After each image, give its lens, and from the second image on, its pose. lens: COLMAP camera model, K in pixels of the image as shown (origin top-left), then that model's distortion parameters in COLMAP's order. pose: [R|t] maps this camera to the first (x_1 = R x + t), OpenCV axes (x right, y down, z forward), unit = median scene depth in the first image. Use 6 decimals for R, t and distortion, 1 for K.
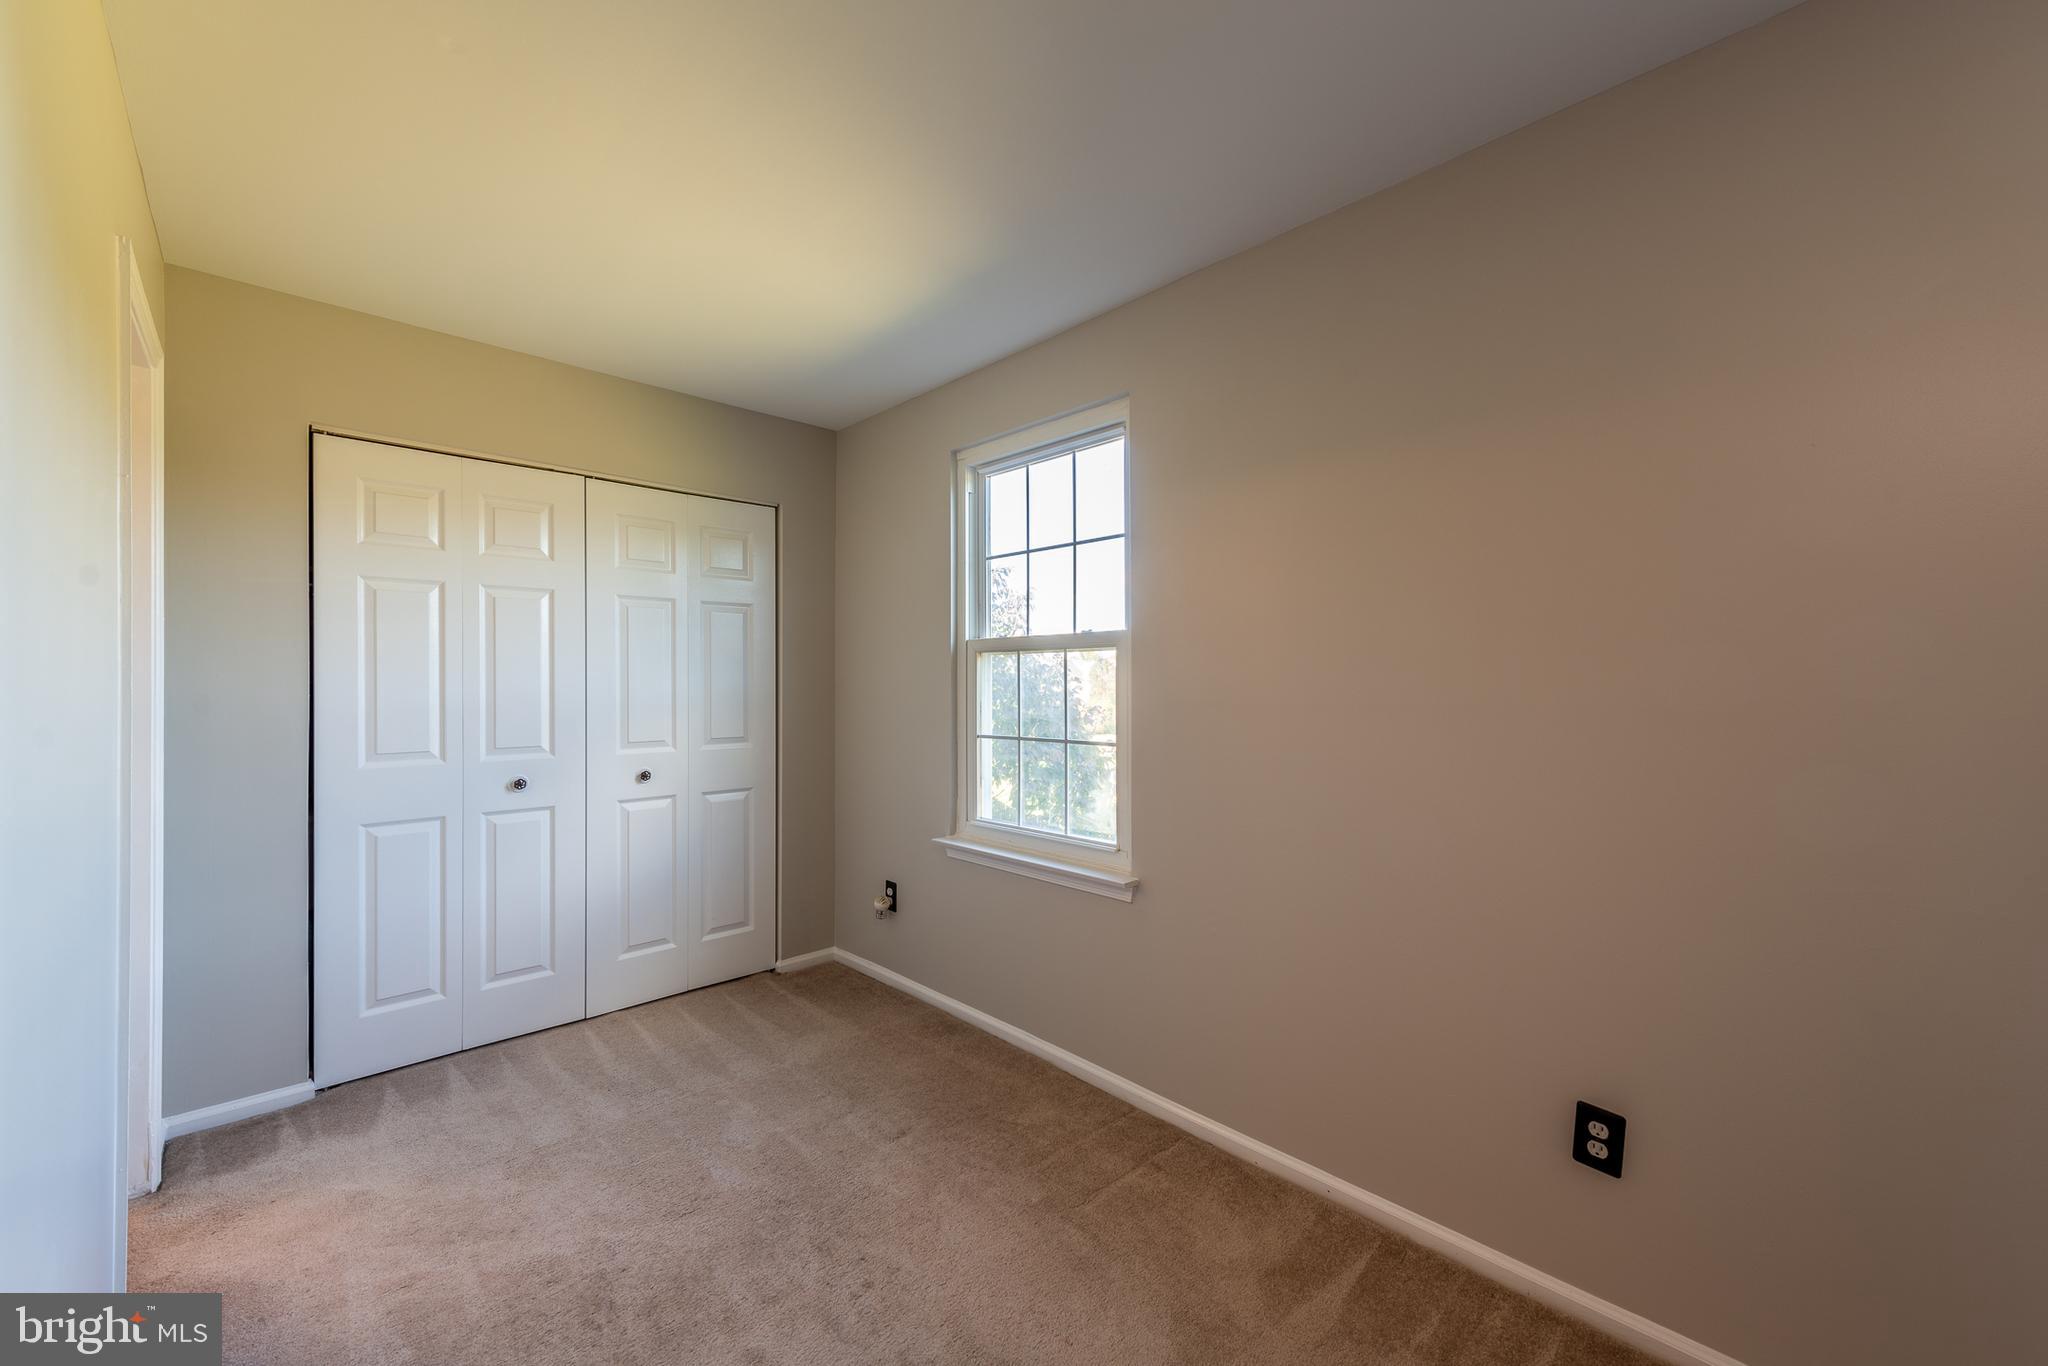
lens RADIAL K [[818.9, 0, 1033.7], [0, 818.9, 671.0], [0, 0, 1]] dist [0.007962, -0.001382]
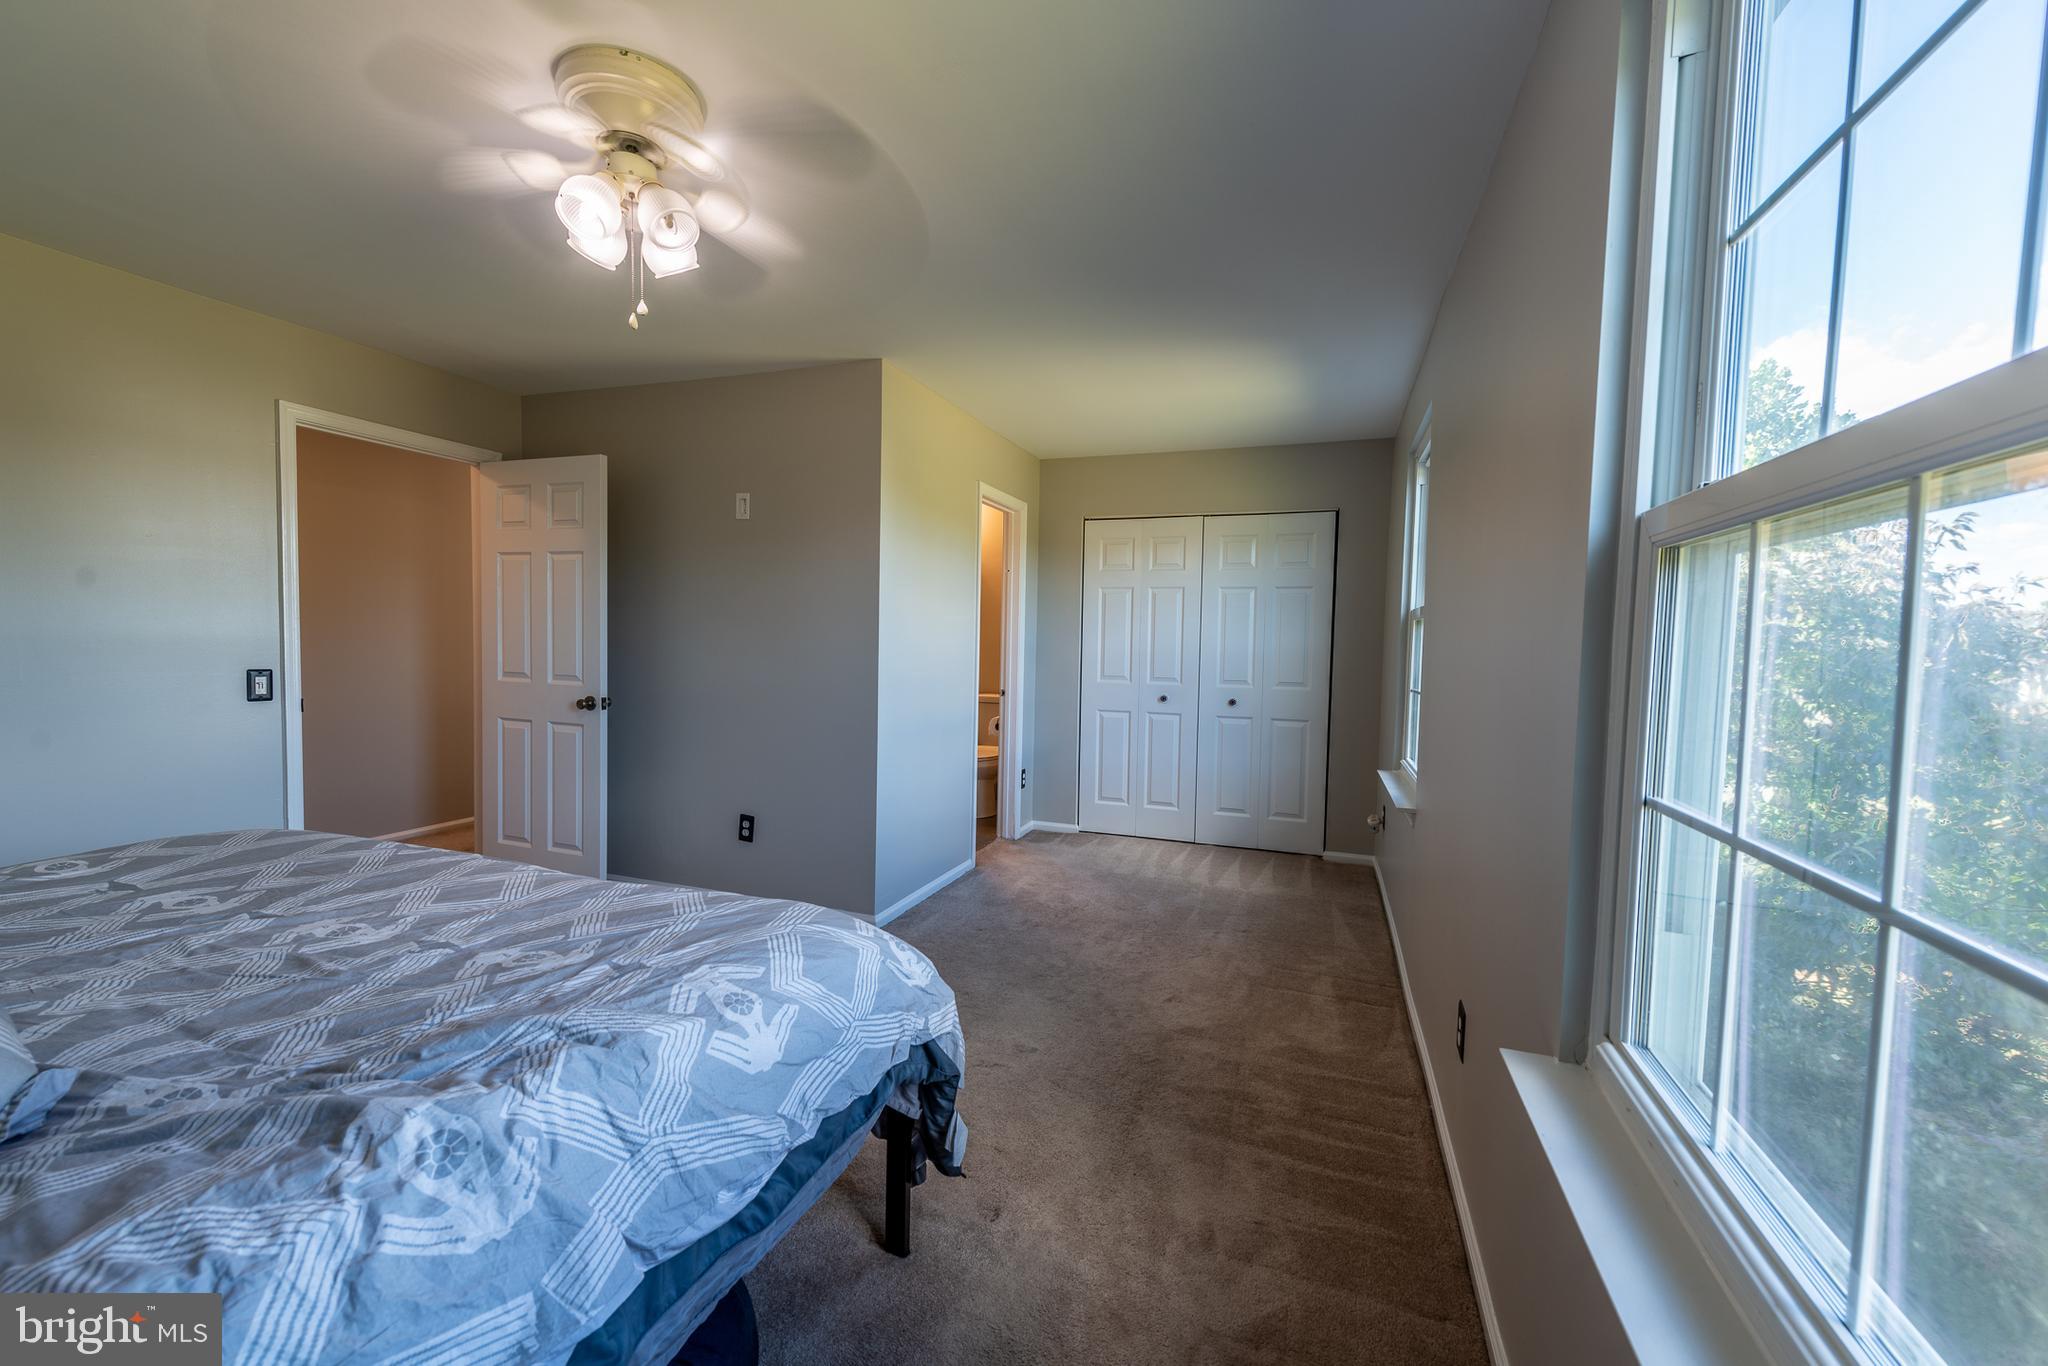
lens RADIAL K [[818.9, 0, 1019.1], [0, 818.9, 681.7], [0, 0, 1]] dist [0.007962, -0.001382]
pose [[0.428327, 0.052521, -0.902096, 0.863754], [-0.010575, 0.998532, 0.053115, 0.011623], [0.903562, -0.013211, 0.428254, -0.037022]]
